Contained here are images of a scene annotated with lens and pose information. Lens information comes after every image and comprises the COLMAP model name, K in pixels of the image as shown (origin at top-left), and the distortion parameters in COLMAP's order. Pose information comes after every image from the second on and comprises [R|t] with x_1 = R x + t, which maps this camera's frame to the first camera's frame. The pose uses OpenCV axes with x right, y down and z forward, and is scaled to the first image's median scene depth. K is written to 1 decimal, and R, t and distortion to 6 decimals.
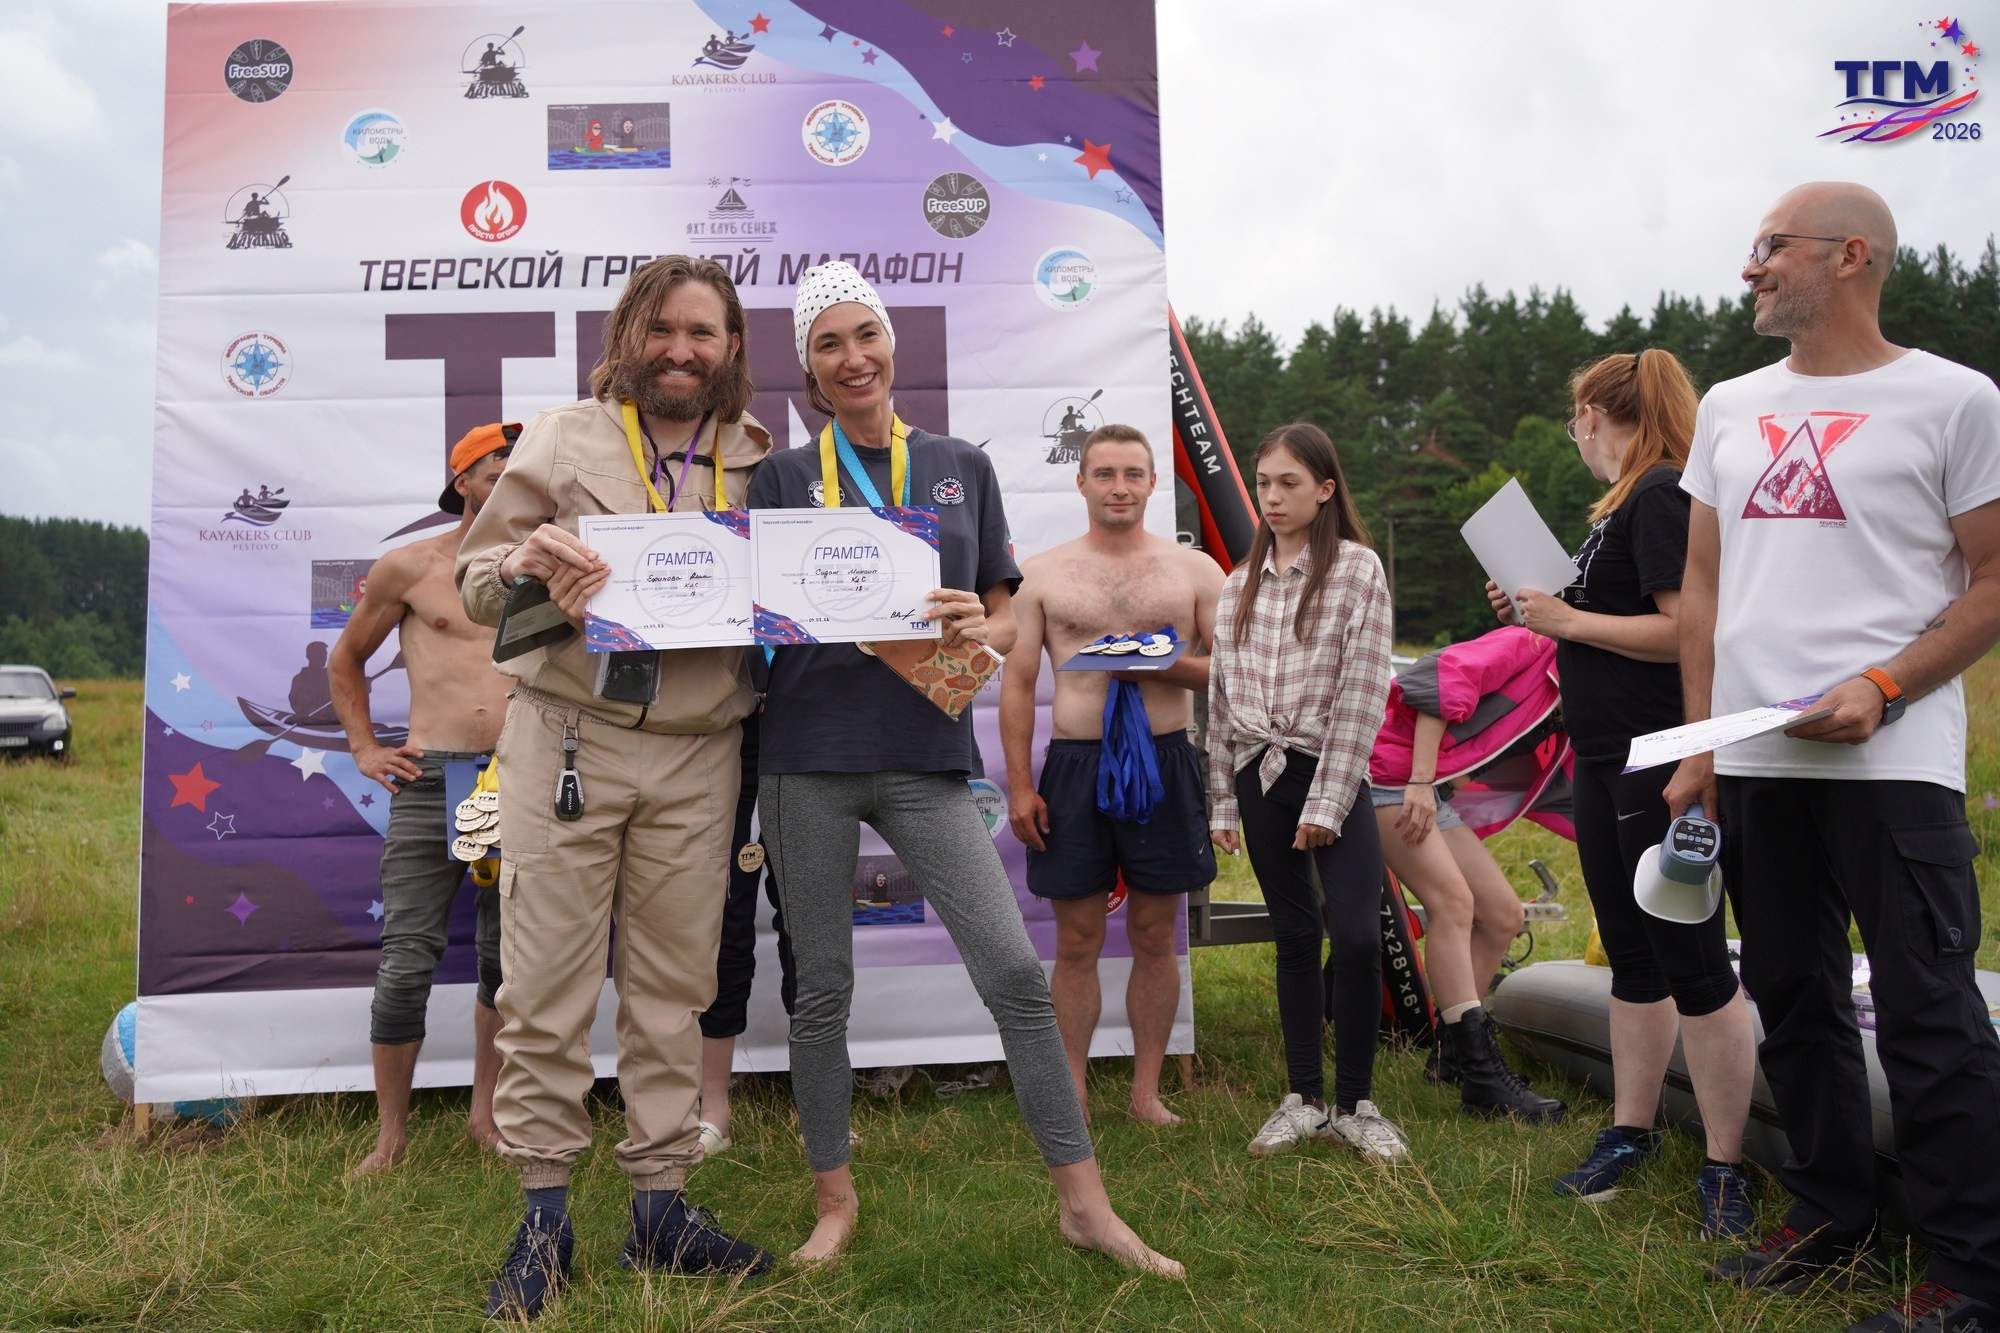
lens RADIAL K [[2010.5, 0, 996.5], [0, 2010.5, 667.1], [0, 0, 1]] dist [0.018043, 0.007303]
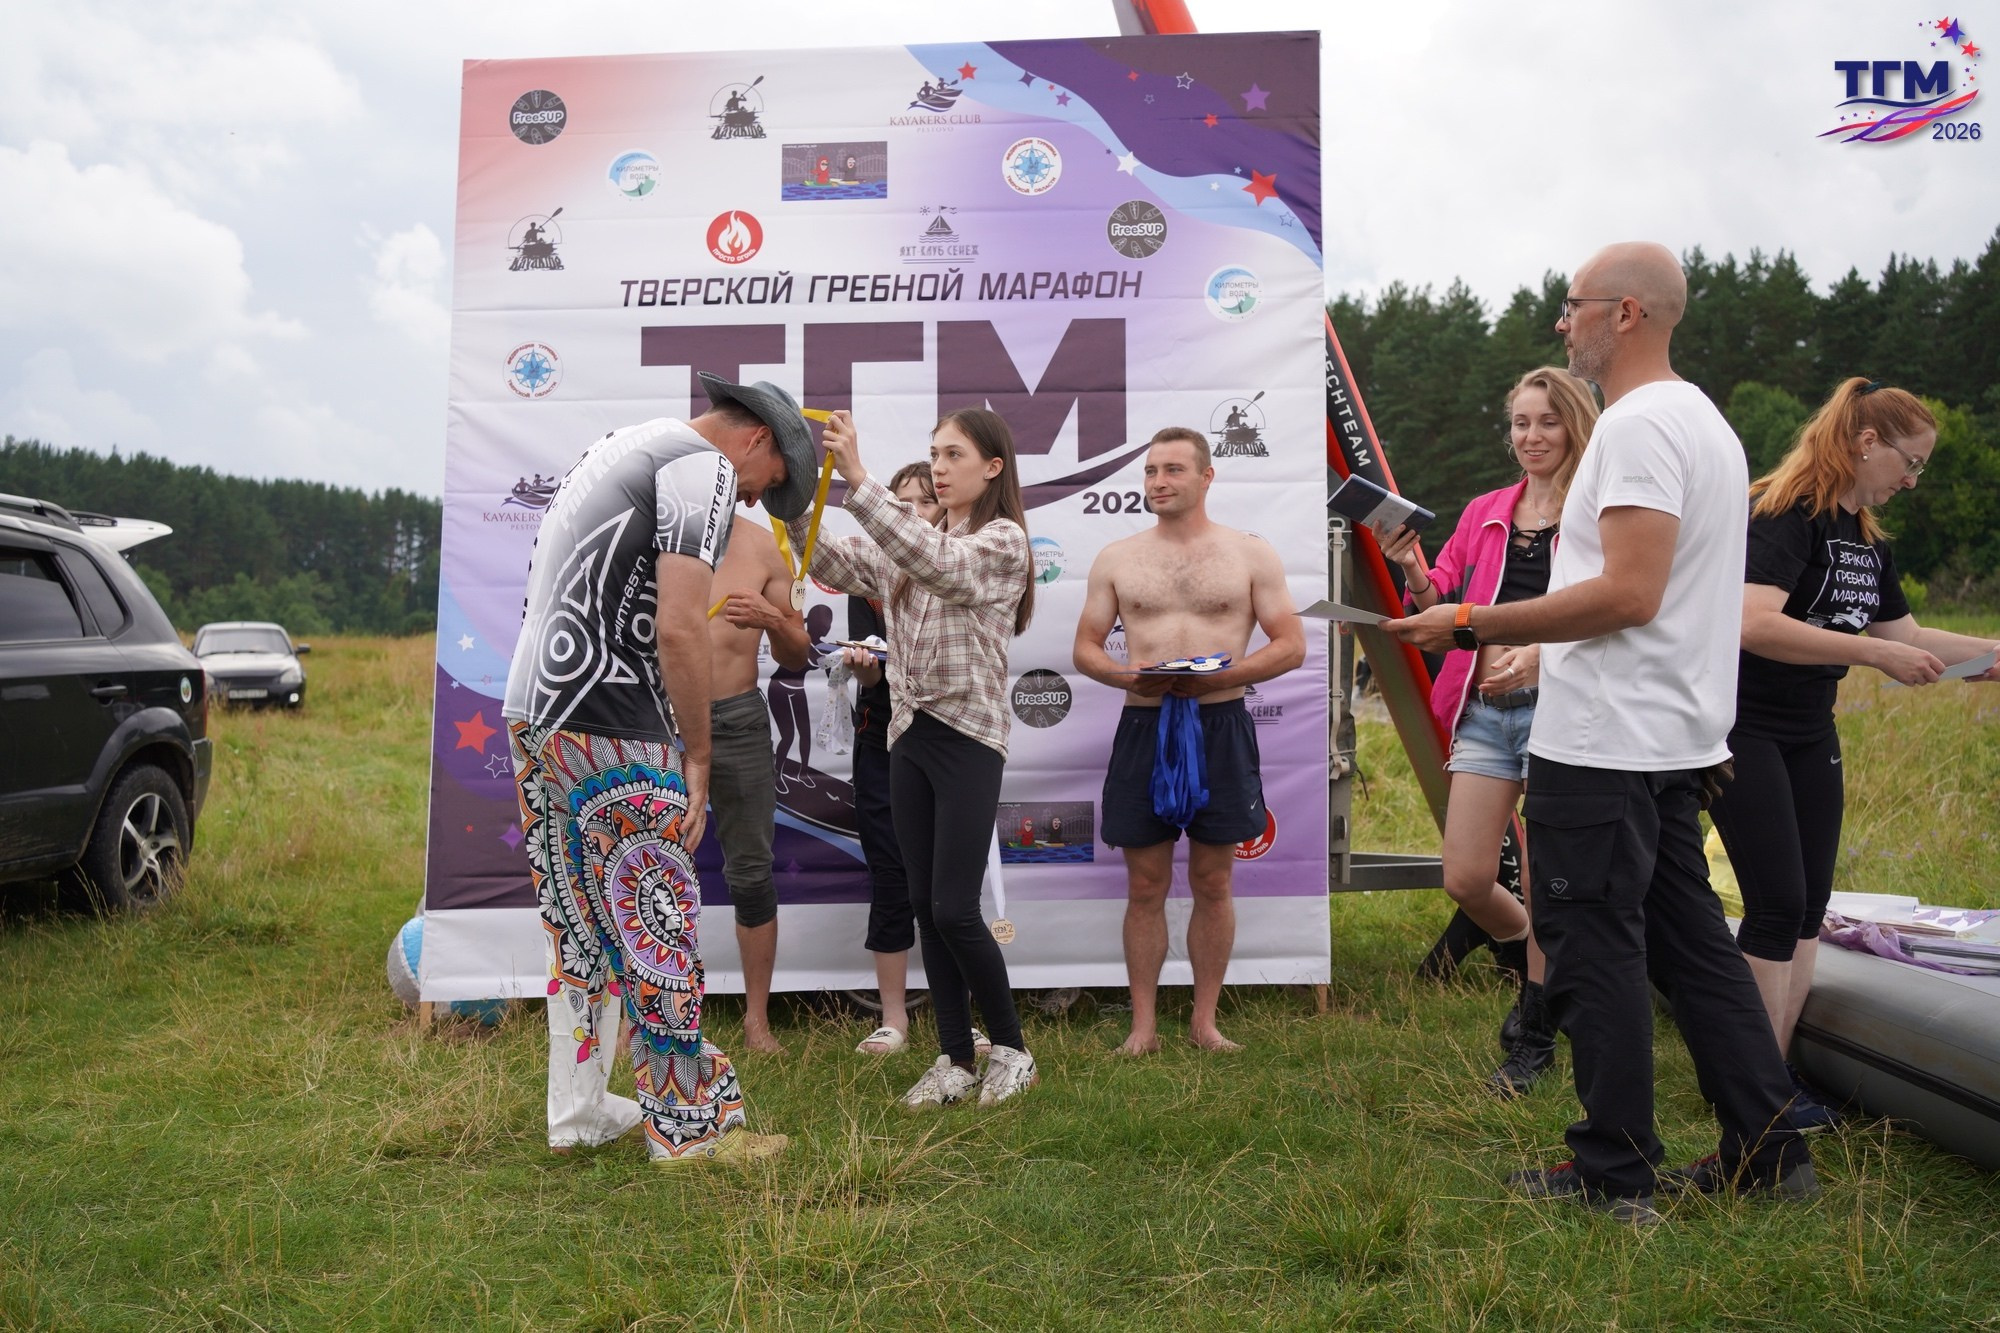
lens RADIAL K [[2042.1, 0, 1022.6], [0, 2042.1, 600.2], [0, 0, 1]] dist [0.023537, -0.001175]
pose [[0.996252, 0.011804, -0.085684, 0.017043], [-0.013065, 0.999814, -0.014176, -0.004118], [0.085501, 0.015242, 0.996222, -0.146527]]
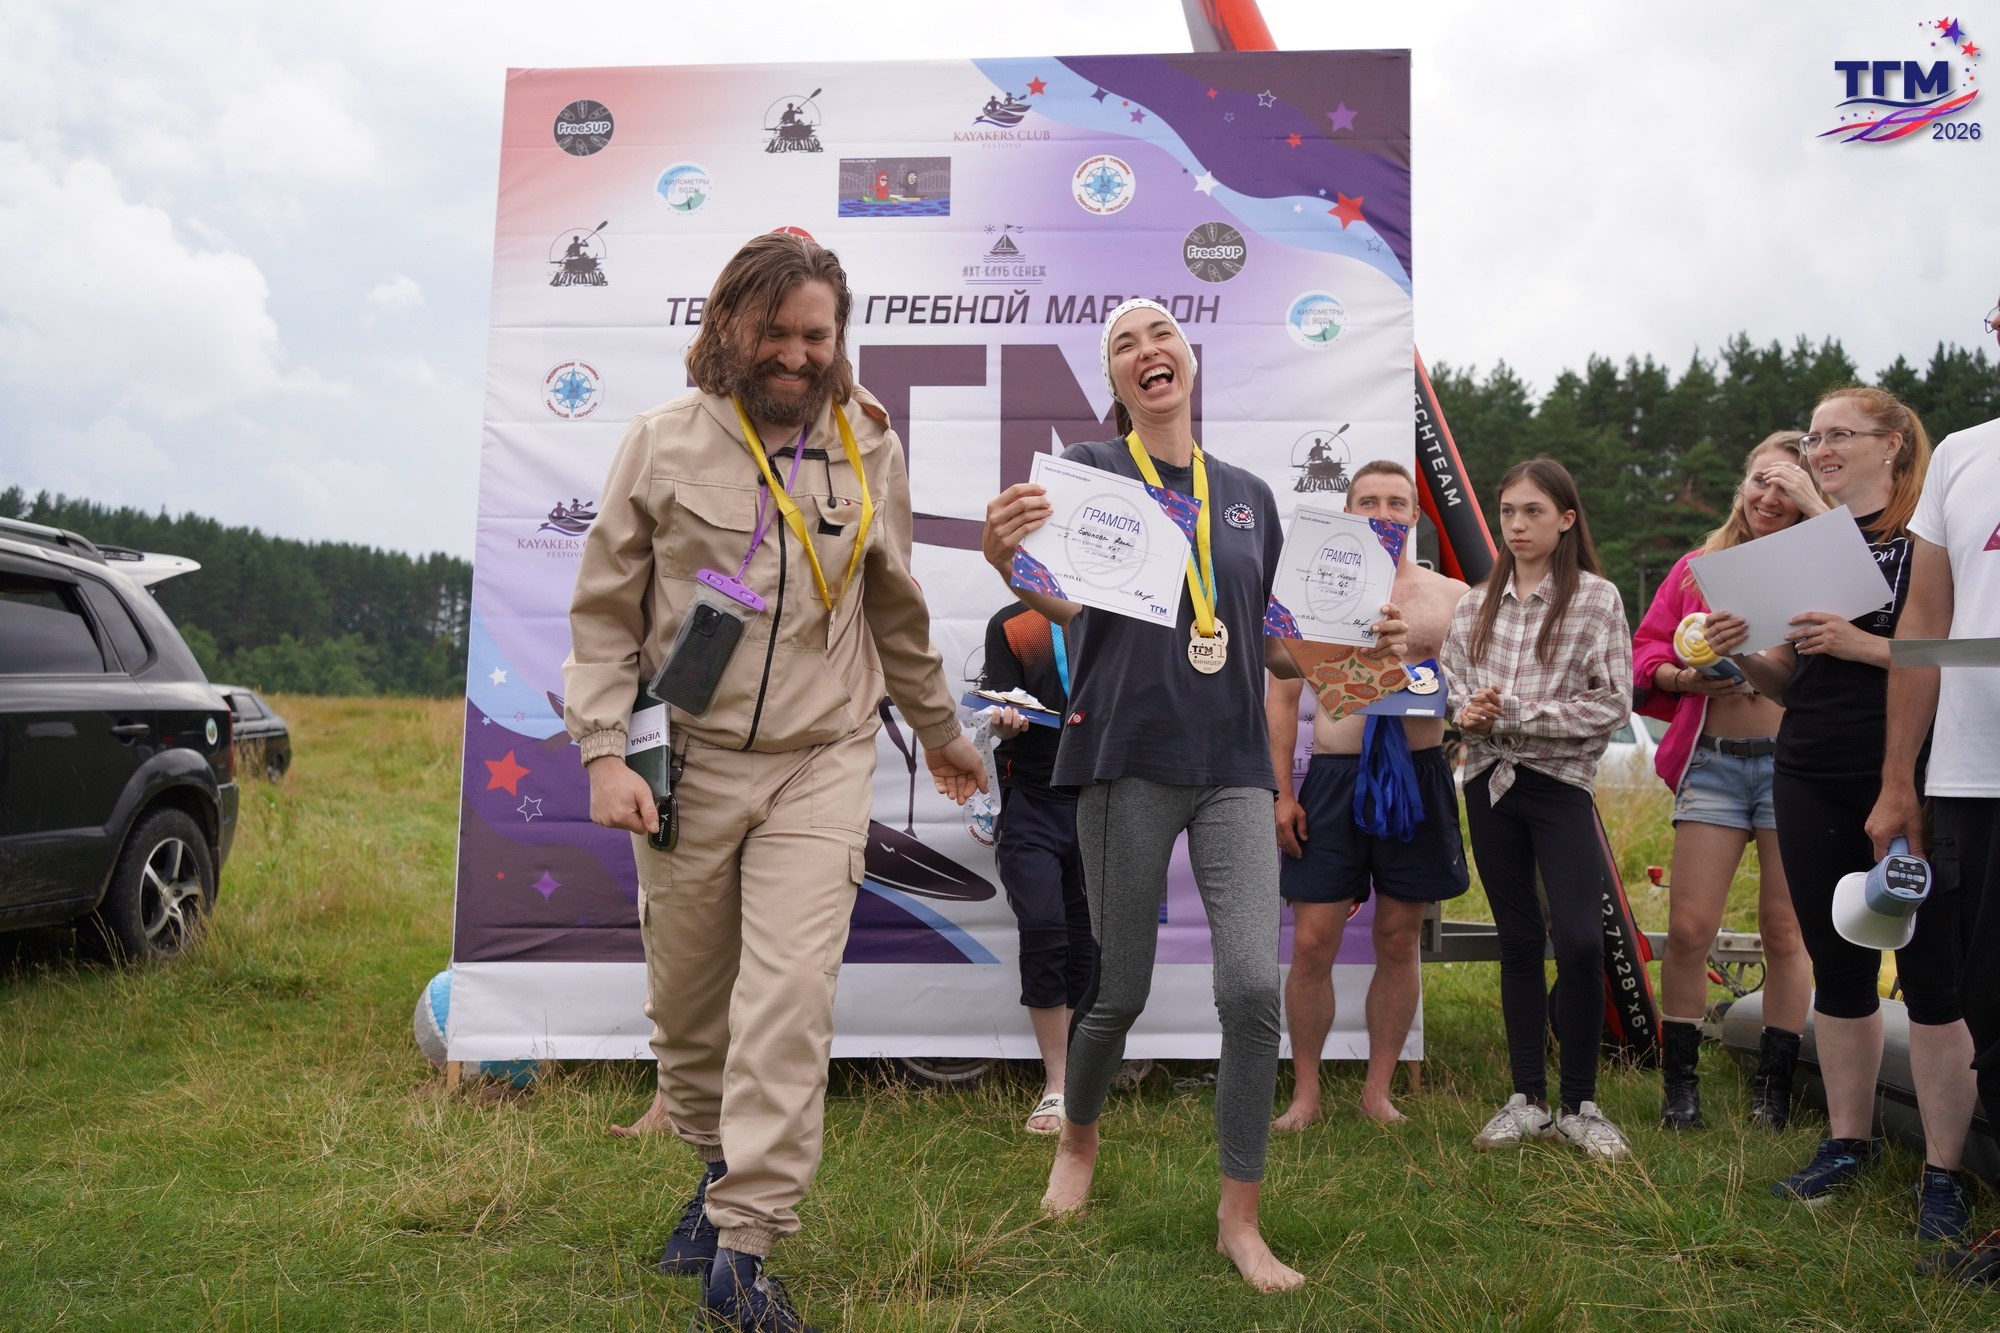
lens RADIAL K [[2030.3, 0, 1021.4], [0, 2030.3, 662.9], [0, 0, 1]] dist [0.005316, 0.028344]
pose [[0.994316, 0.027817, -0.102768, -0.005175], [-0.030250, 0.999296, -0.022192, 0.015037], [0.102078, 0.025175, 0.994458, -0.072973]]
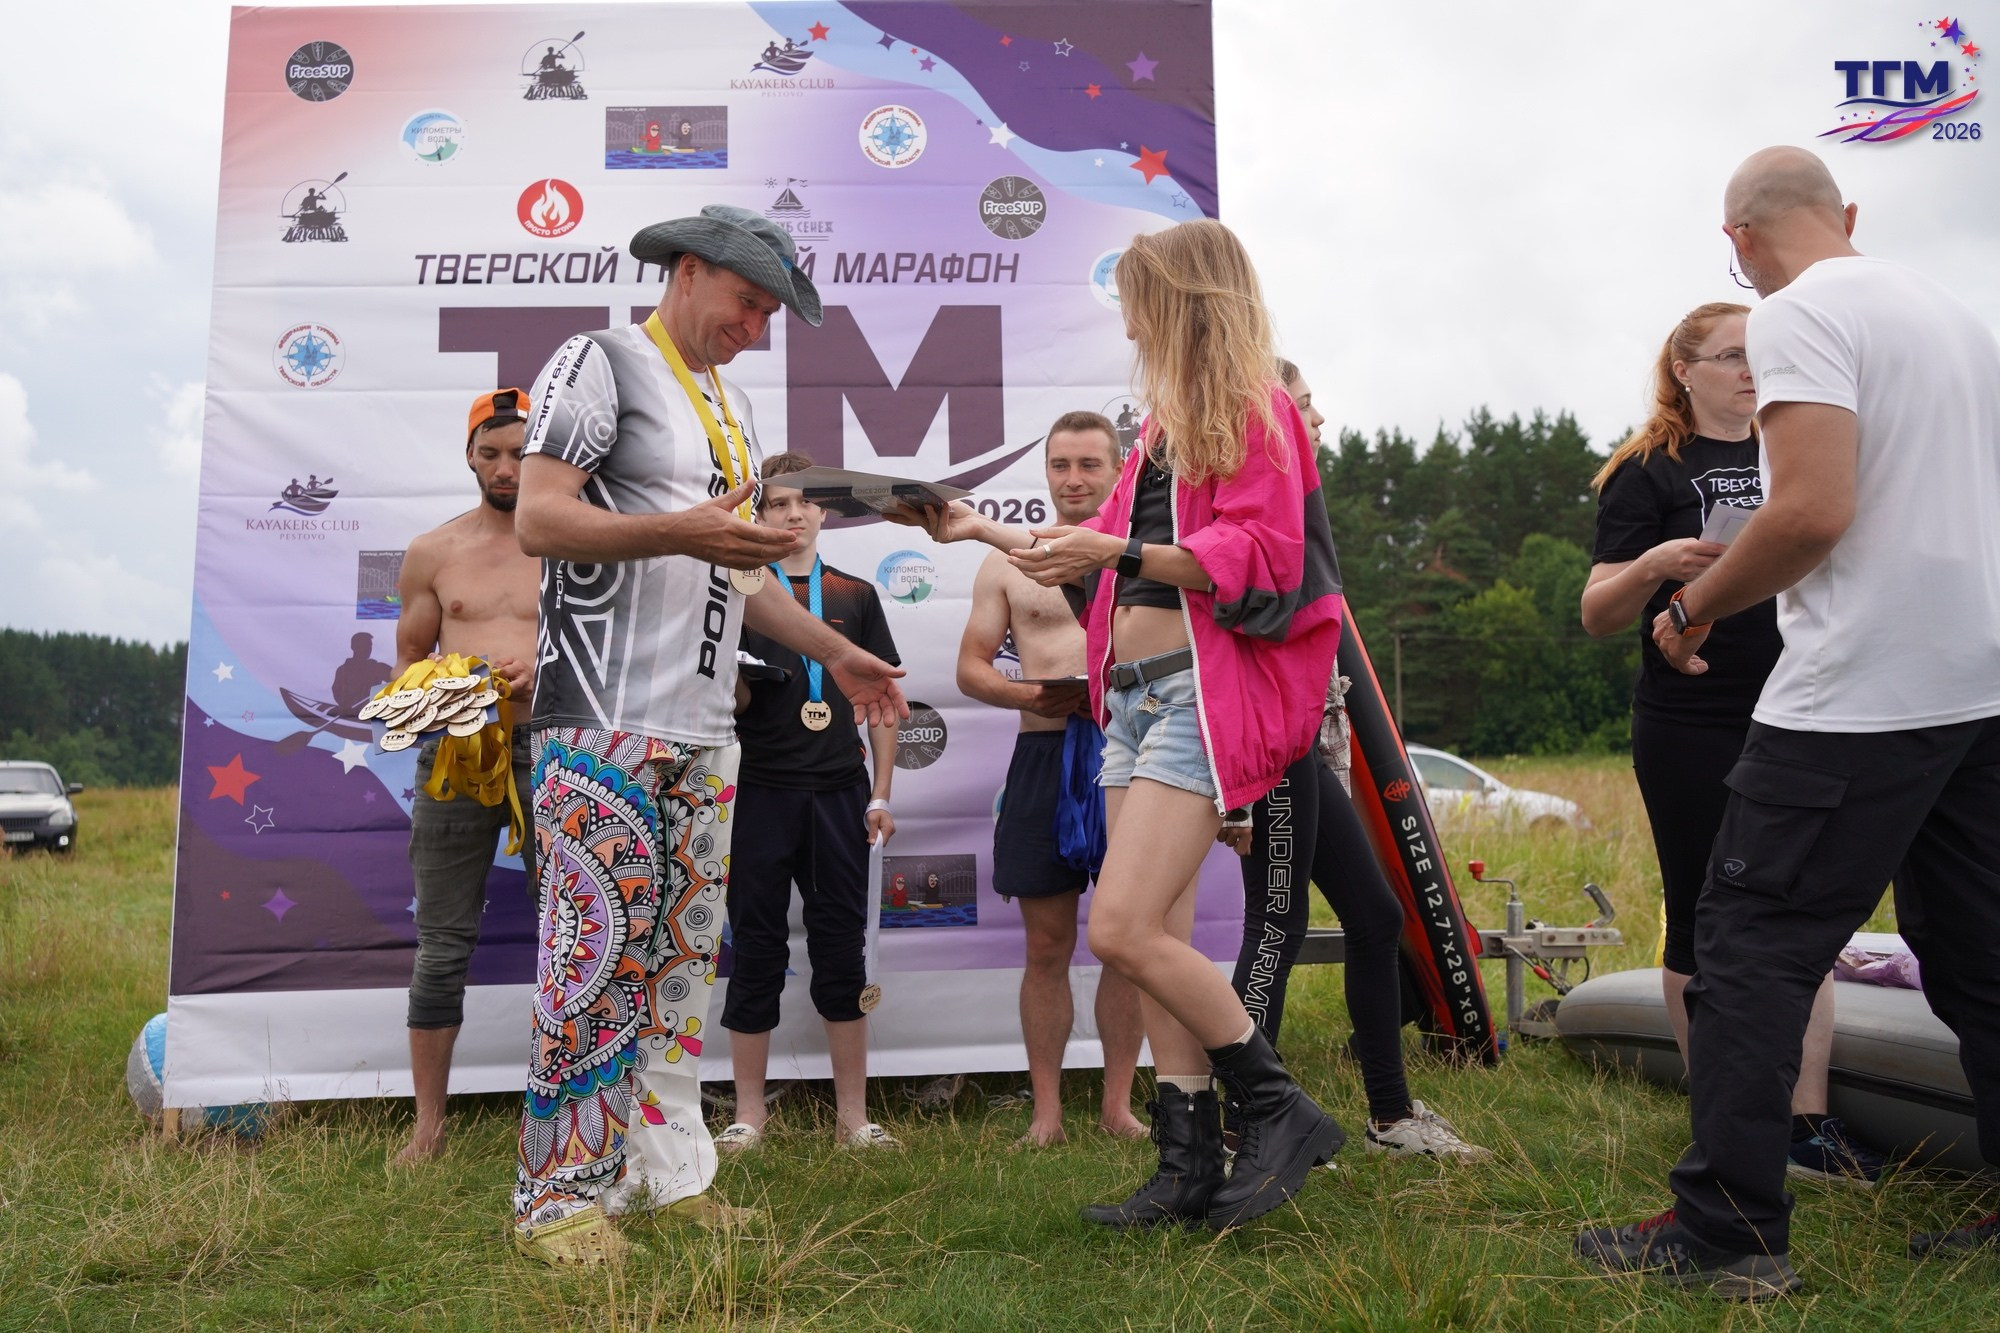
lens RADIAL K [[2007.3, 0, 1022.0], [0, 2007.3, 646.7], [0, 0, 1]] dist [0.006031, -0.002706]
pose [[0.999930, 0.005010, 0.010743, -0.024904], [-0.004202, 0.997256, -0.073912, 0.062903], [-0.011084, 0.073862, 0.997207, 0.019372]]
